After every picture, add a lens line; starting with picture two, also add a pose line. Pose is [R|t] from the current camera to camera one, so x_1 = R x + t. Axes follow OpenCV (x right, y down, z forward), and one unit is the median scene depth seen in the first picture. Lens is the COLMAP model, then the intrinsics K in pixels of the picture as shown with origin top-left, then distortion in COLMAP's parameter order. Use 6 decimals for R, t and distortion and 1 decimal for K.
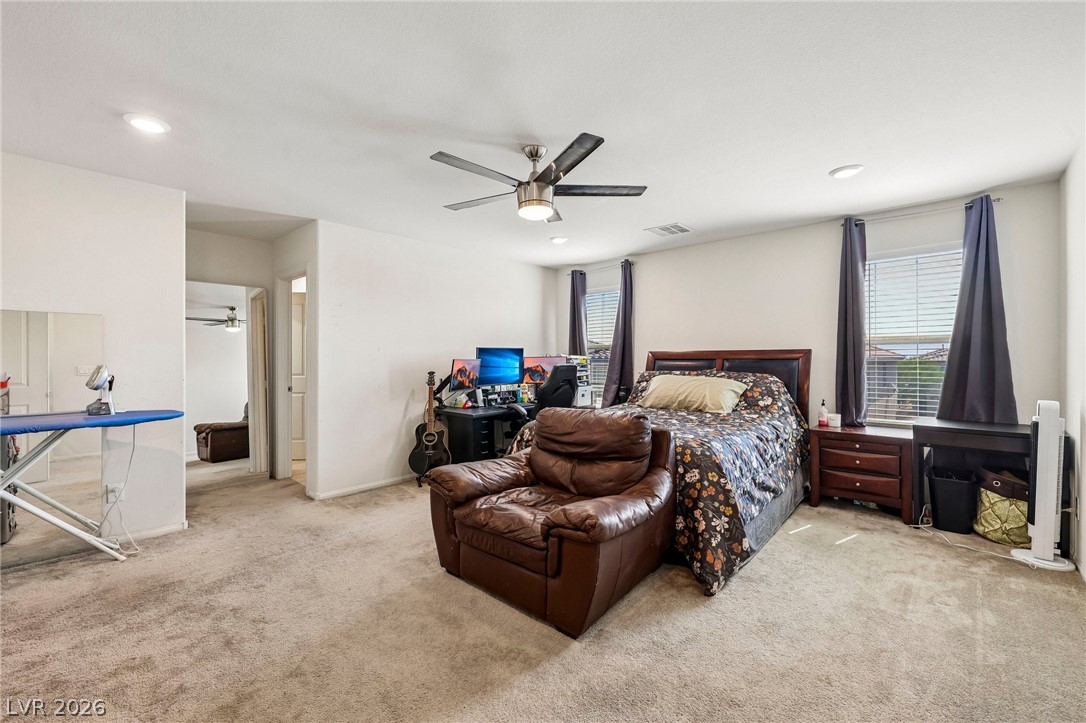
lens RADIAL K [[452.9, 0, 538.7], [0, 452.9, 359.8], [0, 0, 1]] dist [-0.001196, -0.000064]
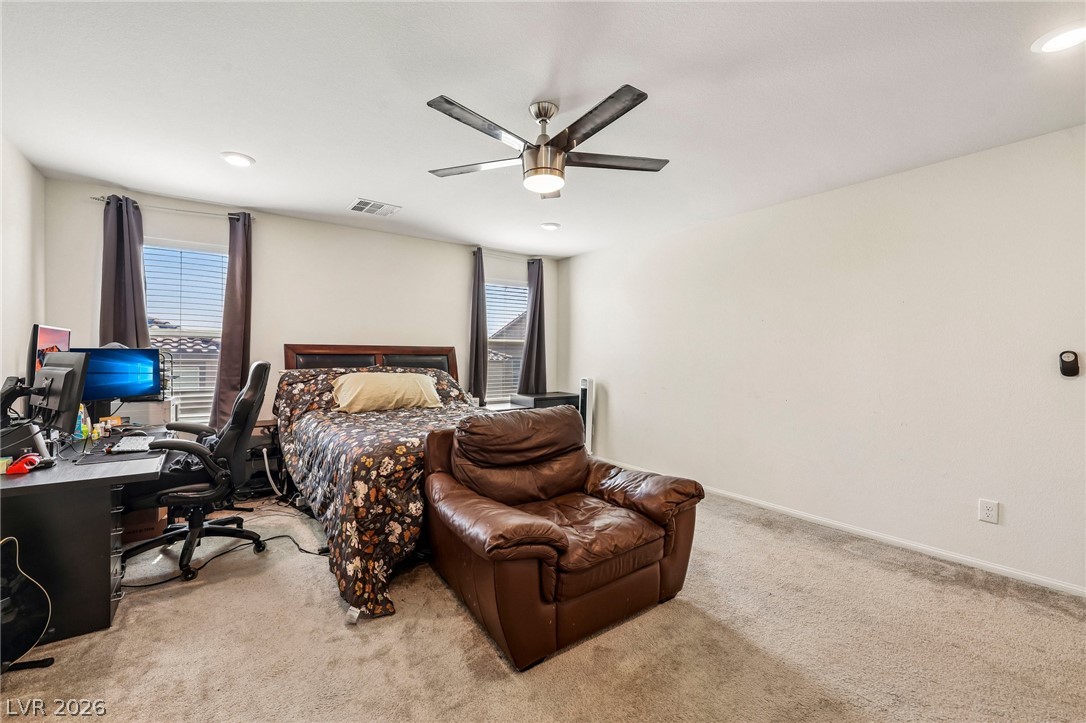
lens RADIAL K [[453.3, 0, 543.0], [0, 453.3, 361.5], [0, 0, 1]] dist [0.002051, -0.000062]
pose [[0.196348, -0.012522, 0.980454, -0.575909], [-0.005374, 0.999890, 0.013846, -0.002335], [-0.980520, -0.007987, 0.196259, 0.566824]]
